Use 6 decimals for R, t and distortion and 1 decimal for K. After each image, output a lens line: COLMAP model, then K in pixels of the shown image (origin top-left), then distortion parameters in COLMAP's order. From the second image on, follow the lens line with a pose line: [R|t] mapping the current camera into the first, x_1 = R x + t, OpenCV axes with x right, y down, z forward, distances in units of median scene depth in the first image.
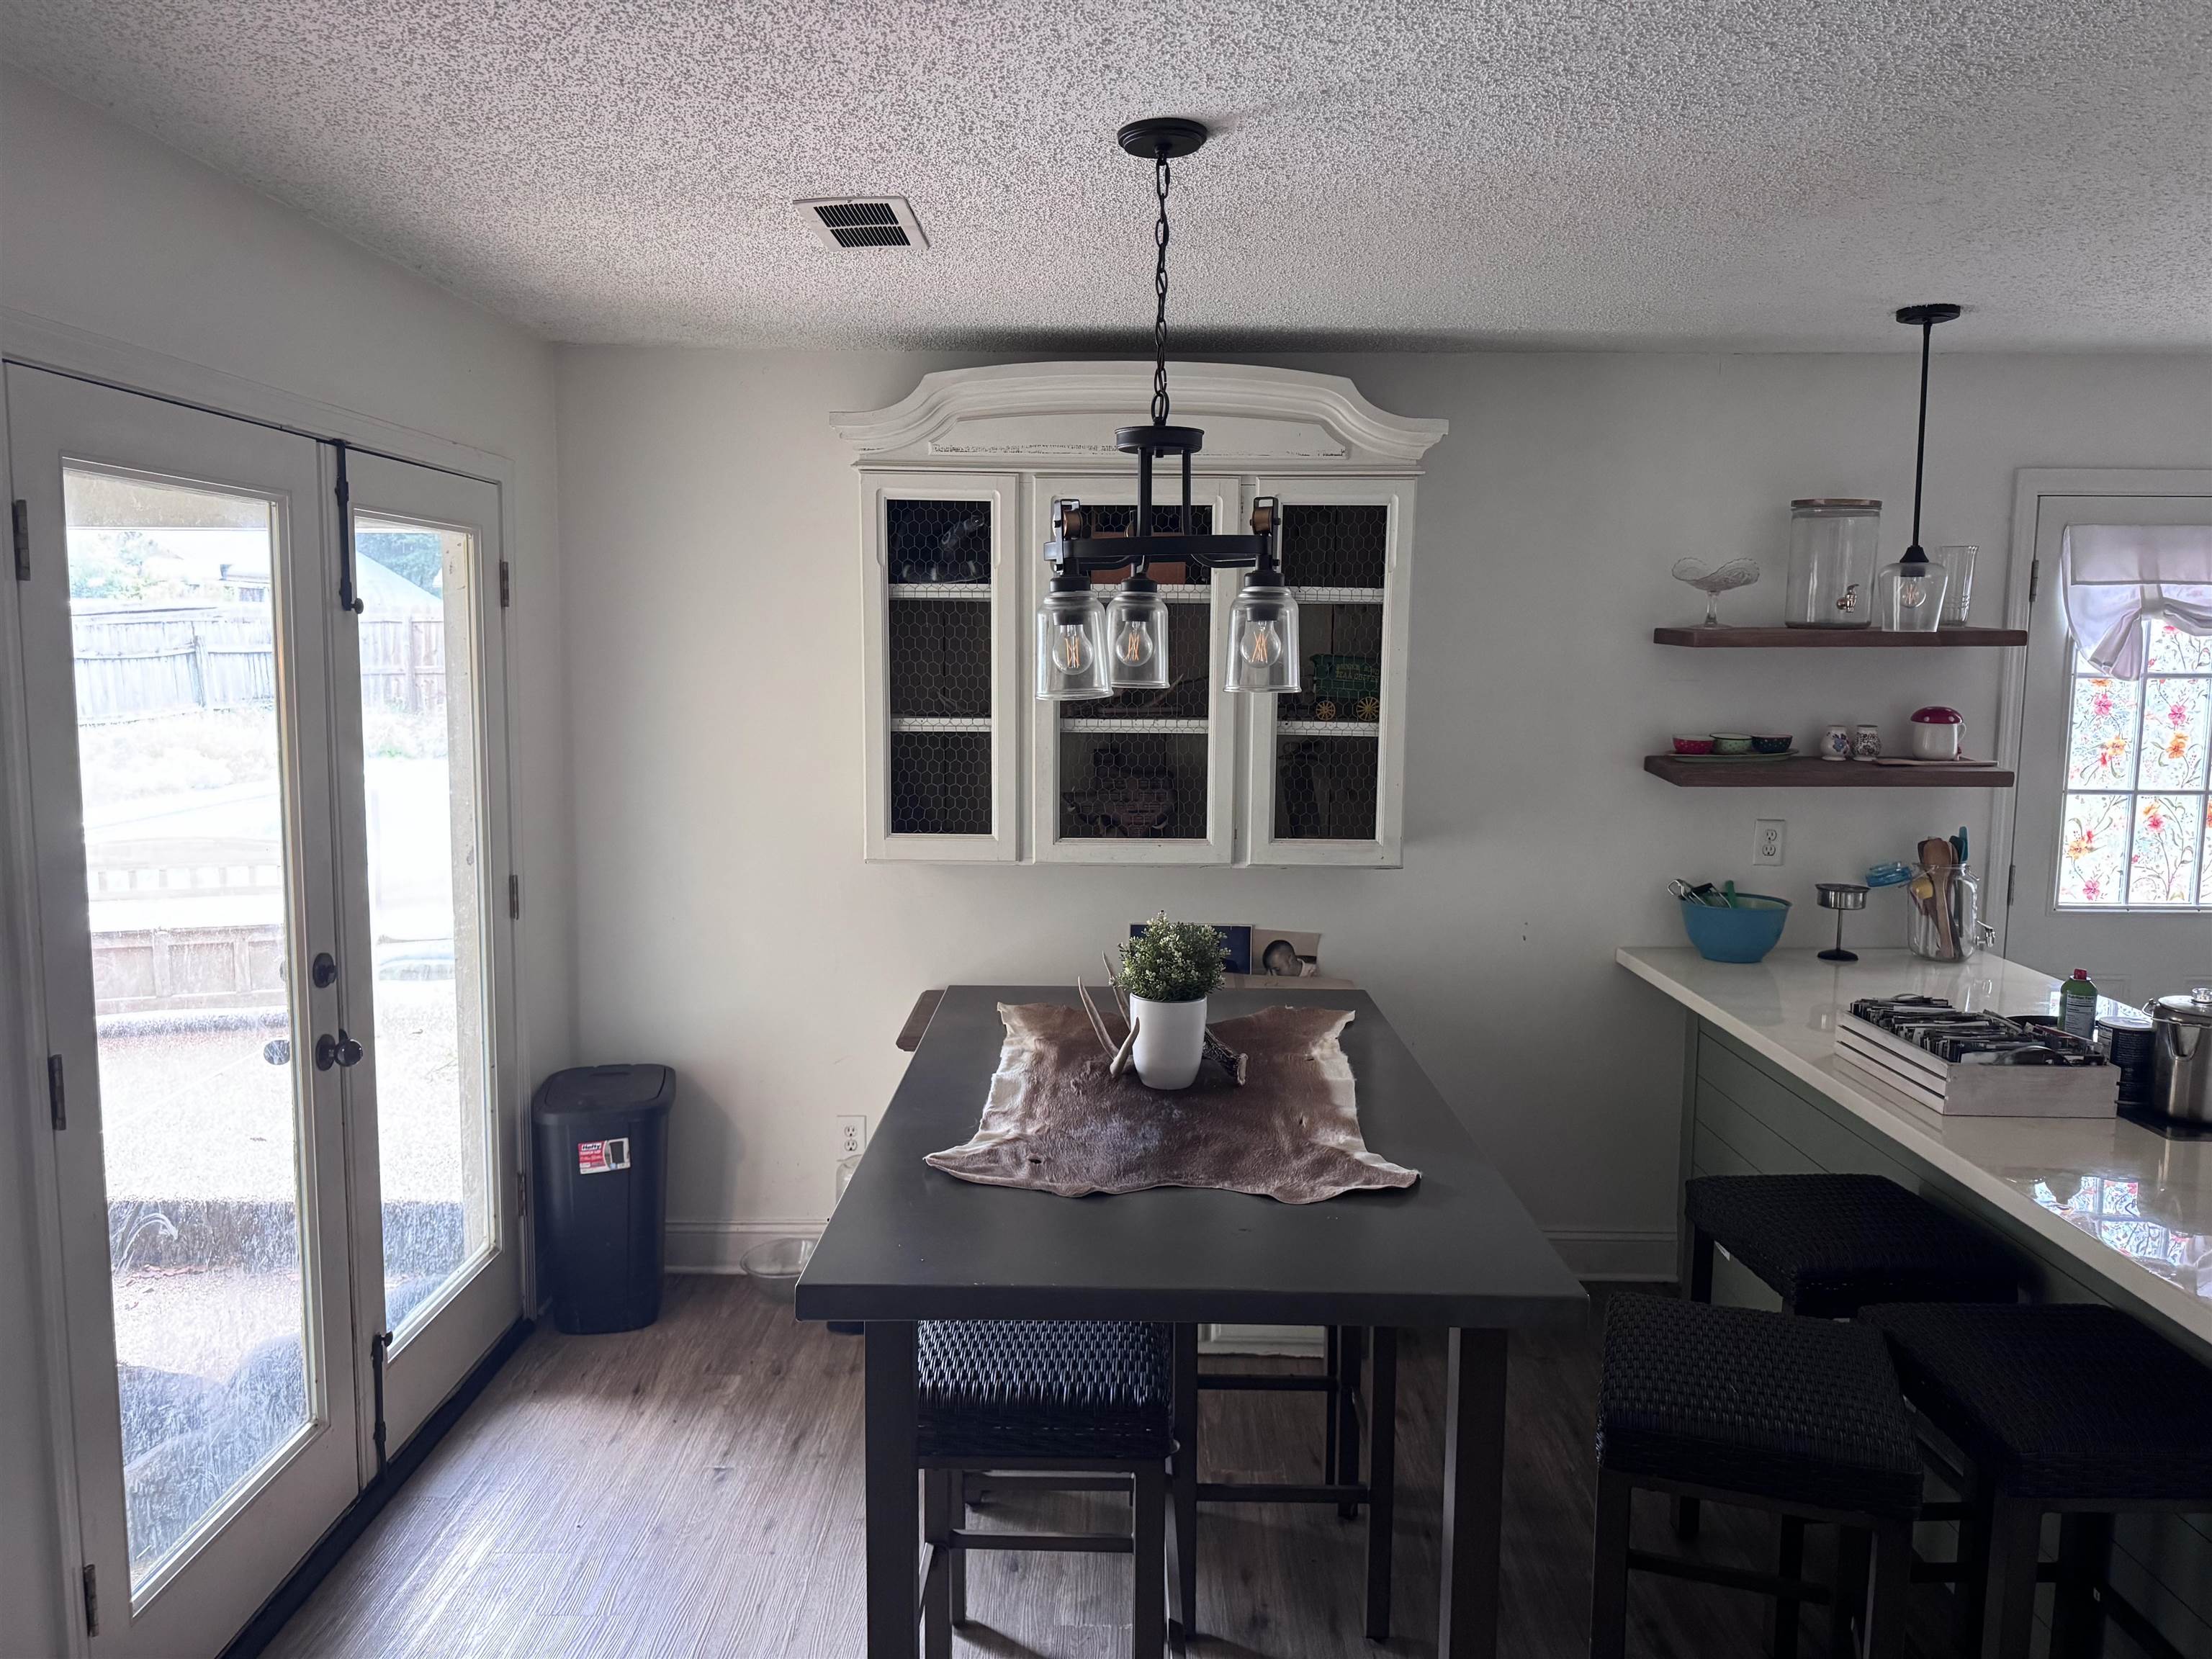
lens RADIAL K [[1535.8, 0, 1092.4], [0, 1535.8, 823.9], [0, 0, 1]] dist [0.082367, -0.101474]
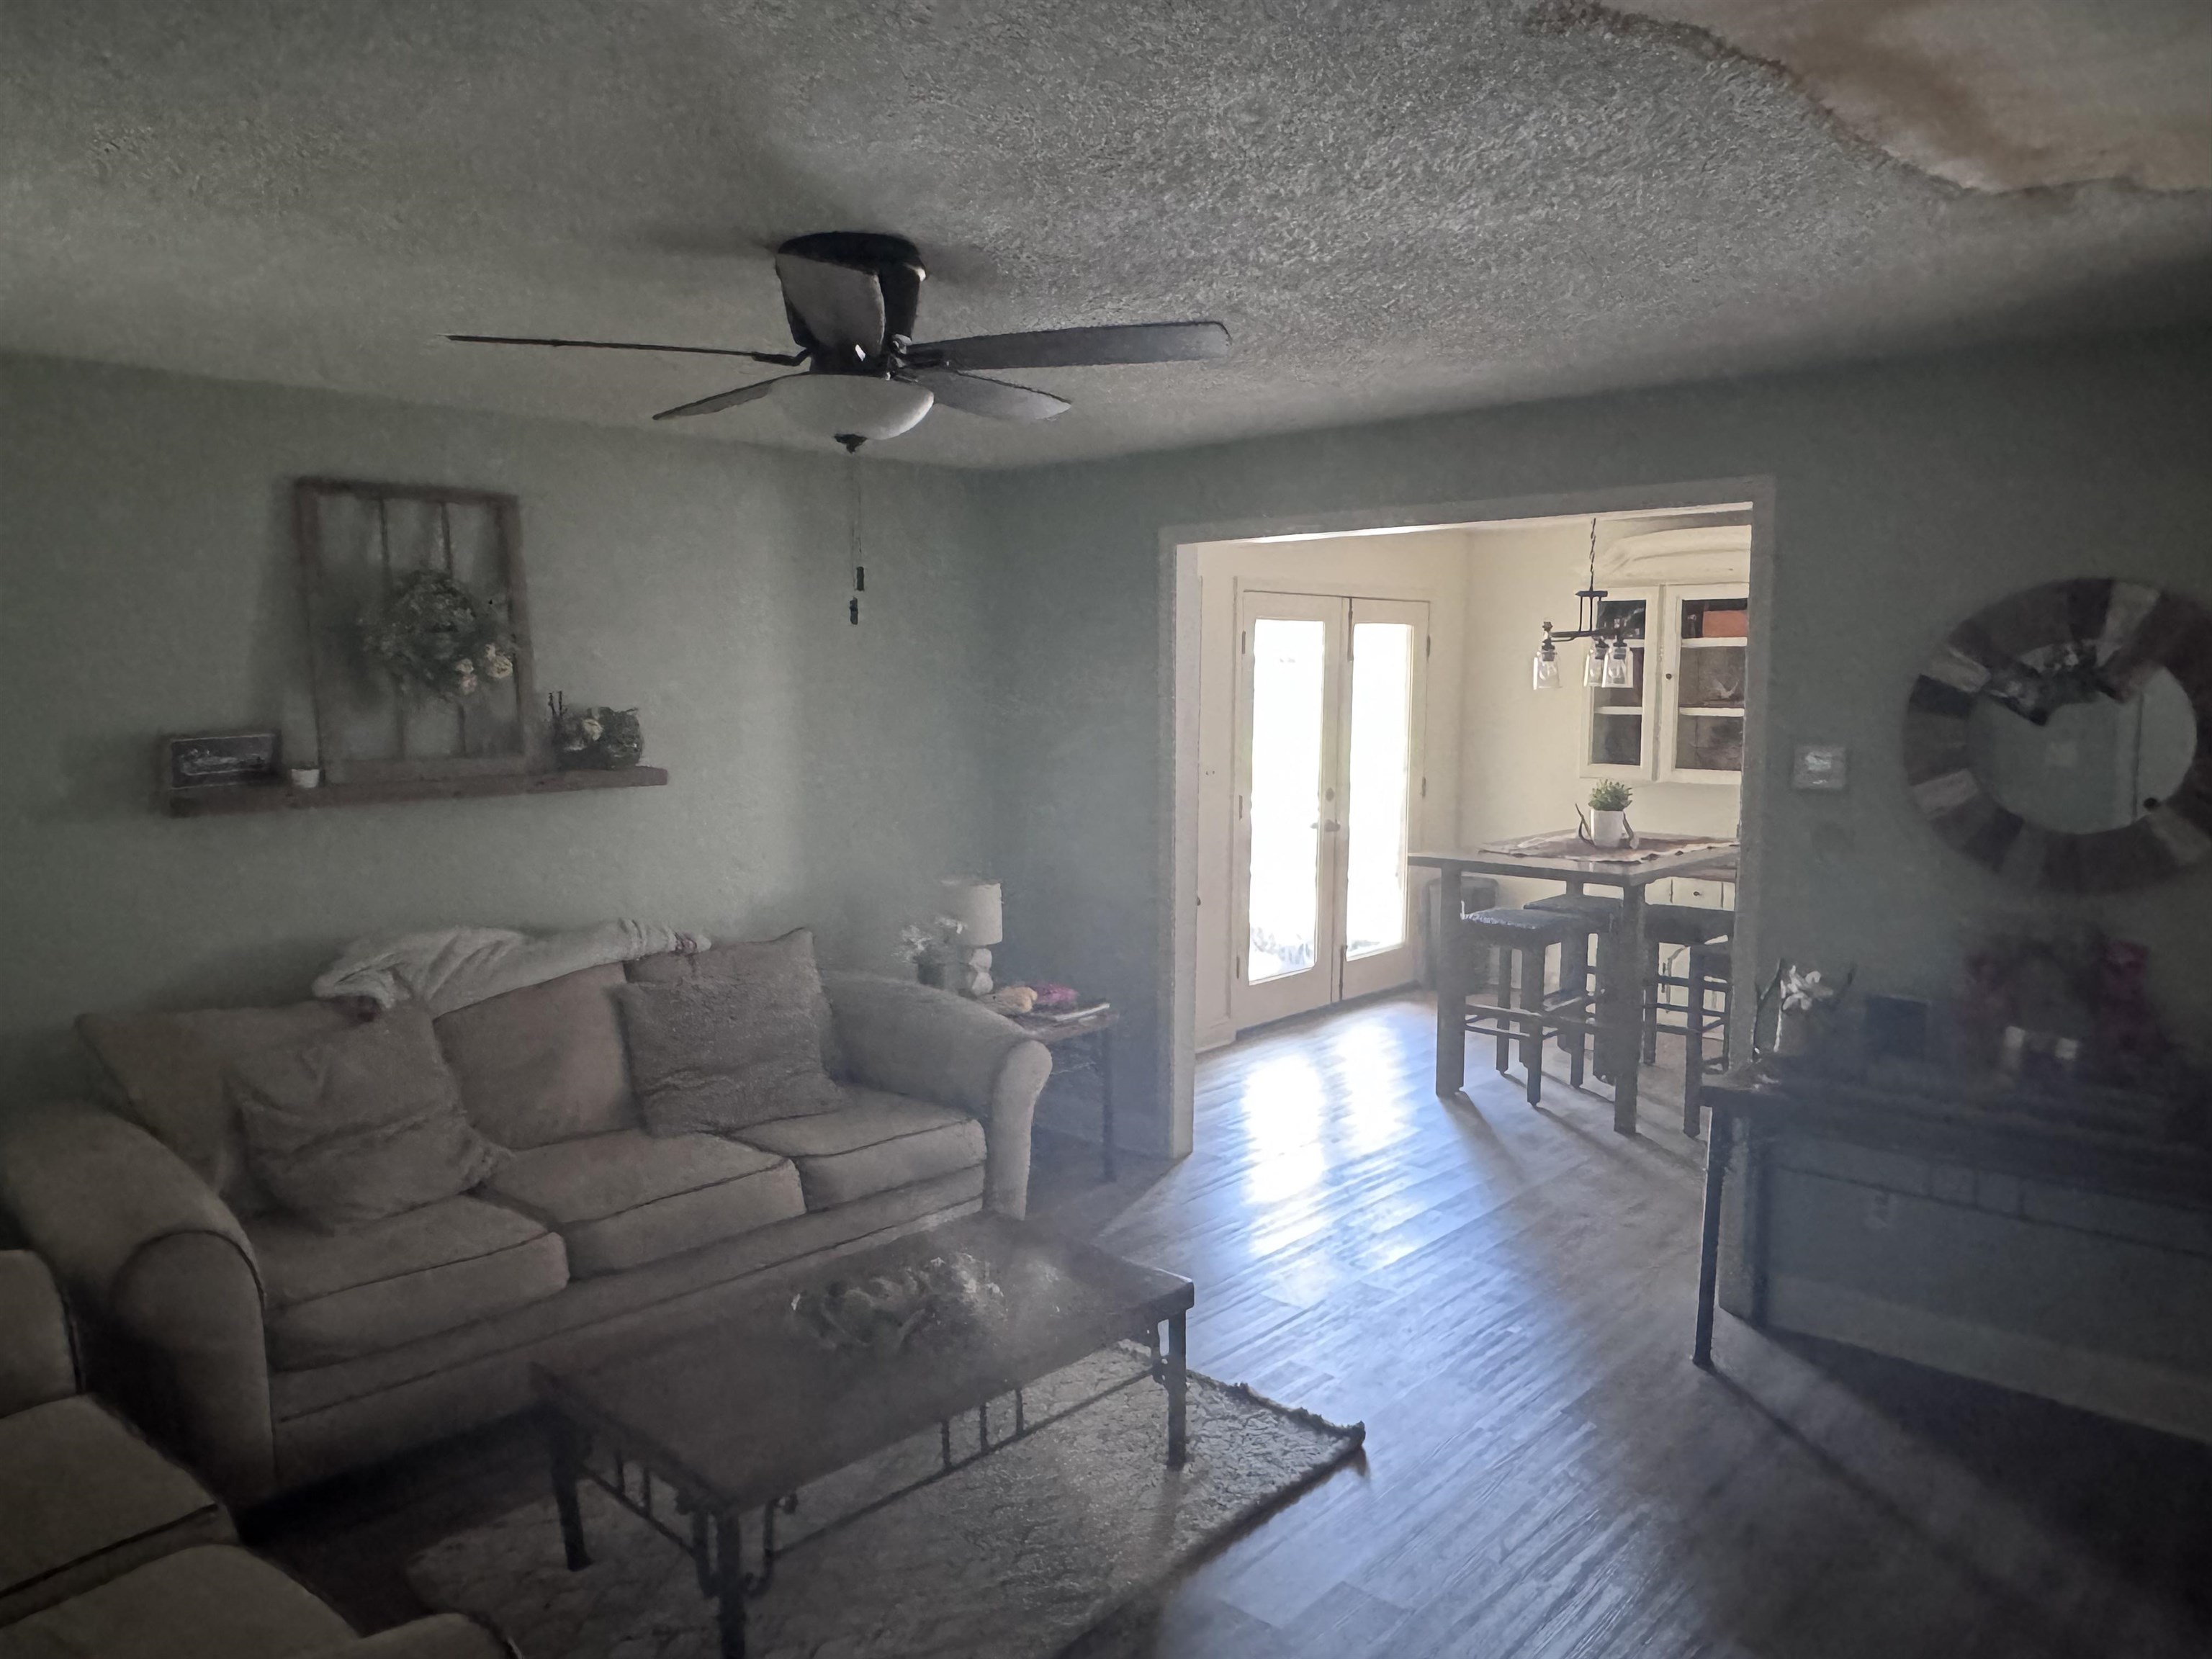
lens RADIAL K [[1535.8, 0, 1105.6], [0, 1535.8, 829.5], [0, 0, 1]] dist [0.082367, -0.101474]
pose [[0.755251, 0.062429, -0.652456, 0.738981], [-0.077143, 0.997001, 0.006099, 0.131504], [0.650880, 0.045726, 0.757802, -0.978985]]
